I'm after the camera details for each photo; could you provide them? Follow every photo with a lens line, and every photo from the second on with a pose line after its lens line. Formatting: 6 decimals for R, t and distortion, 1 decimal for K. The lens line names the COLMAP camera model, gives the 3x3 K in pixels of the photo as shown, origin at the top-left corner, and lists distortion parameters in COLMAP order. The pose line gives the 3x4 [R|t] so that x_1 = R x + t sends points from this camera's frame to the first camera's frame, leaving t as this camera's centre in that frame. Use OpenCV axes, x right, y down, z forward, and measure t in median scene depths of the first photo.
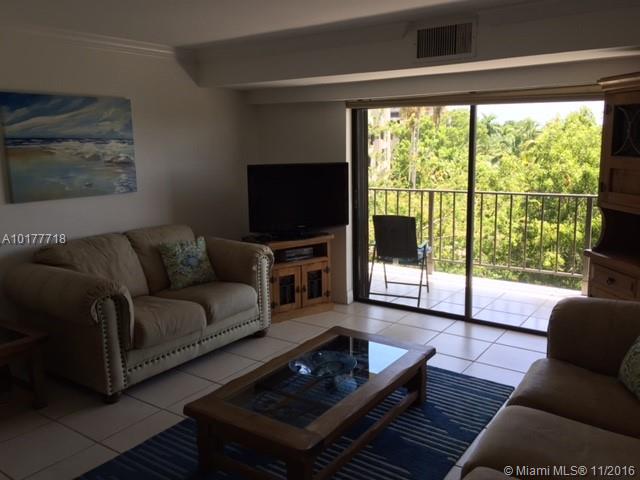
lens RADIAL K [[543.5, 0, 321.5], [0, 543.5, 237.7], [0, 0, 1]] dist [0.017146, 0.002409]
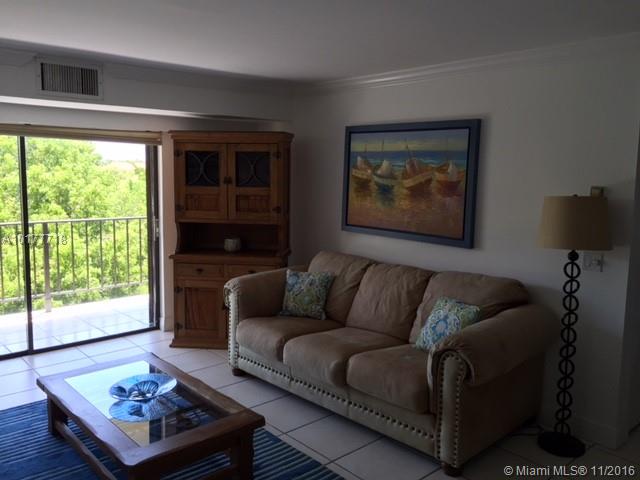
lens RADIAL K [[543.5, 0, 321.2], [0, 543.5, 240.7], [0, 0, 1]] dist [0.017146, 0.002409]
pose [[0.215076, -0.109614, 0.970426, -0.716574], [0.155423, 0.984858, 0.076798, -0.055097], [-0.964150, 0.134309, 0.228856, 0.315361]]
